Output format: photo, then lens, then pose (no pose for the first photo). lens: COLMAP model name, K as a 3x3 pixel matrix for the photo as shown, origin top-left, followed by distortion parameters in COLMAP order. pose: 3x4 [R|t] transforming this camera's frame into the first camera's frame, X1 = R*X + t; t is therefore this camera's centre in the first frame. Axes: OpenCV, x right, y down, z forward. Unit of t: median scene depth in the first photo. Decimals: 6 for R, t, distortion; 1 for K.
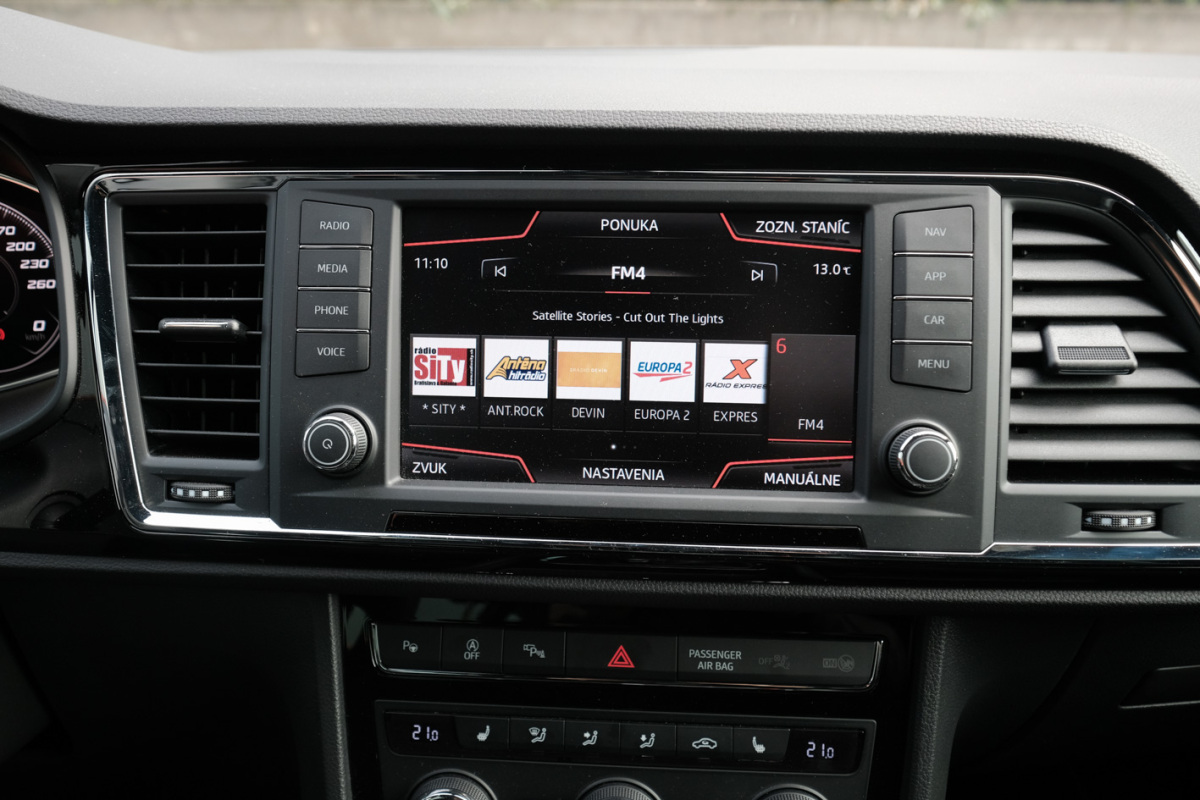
lens RADIAL K [[840.3, 0, 600.0], [0, 840.3, 400.0], [0, 0, 1]] dist [0.006937, 0.001015]
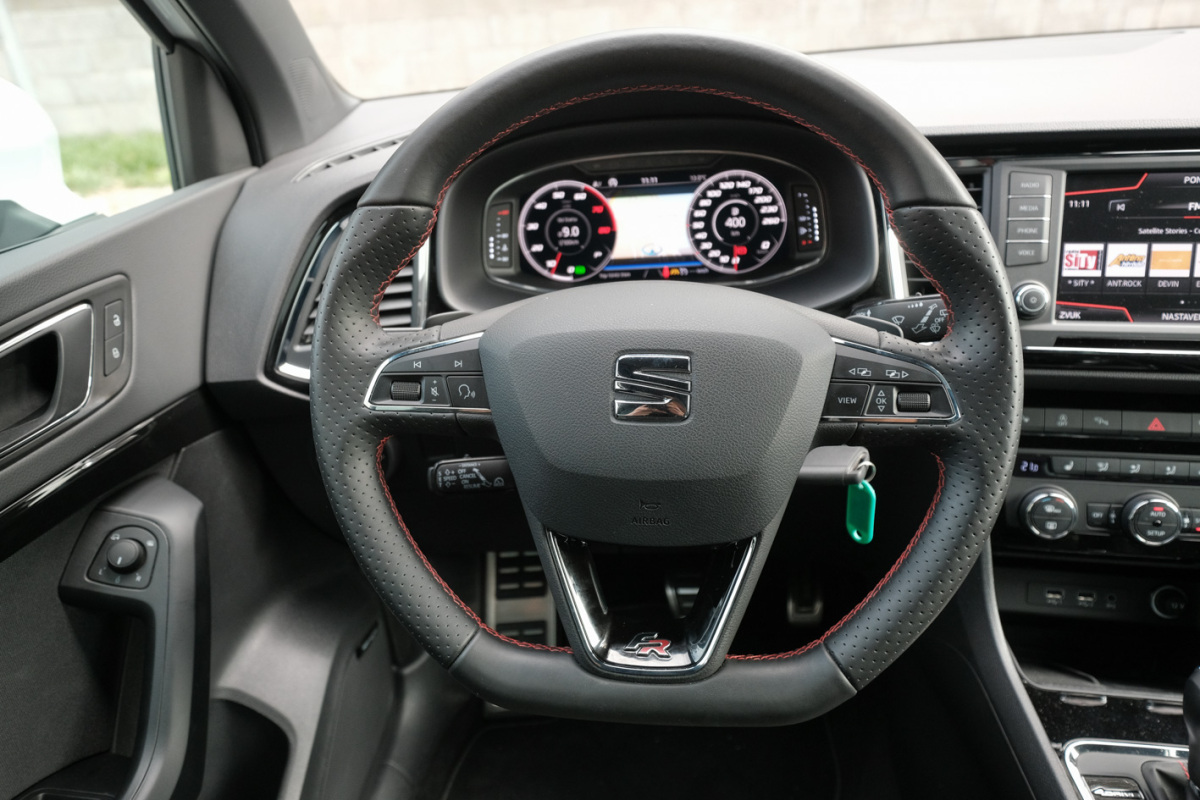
lens RADIAL K [[815.1, 0, 600.0], [0, 815.1, 400.0], [0, 0, 1]] dist [-0.012879, 0.000439]
pose [[0.986315, 0.008954, -0.164630, -0.935017], [0.006279, 0.995760, 0.091774, 0.096598], [0.164753, -0.091552, 0.982077, -0.961987]]
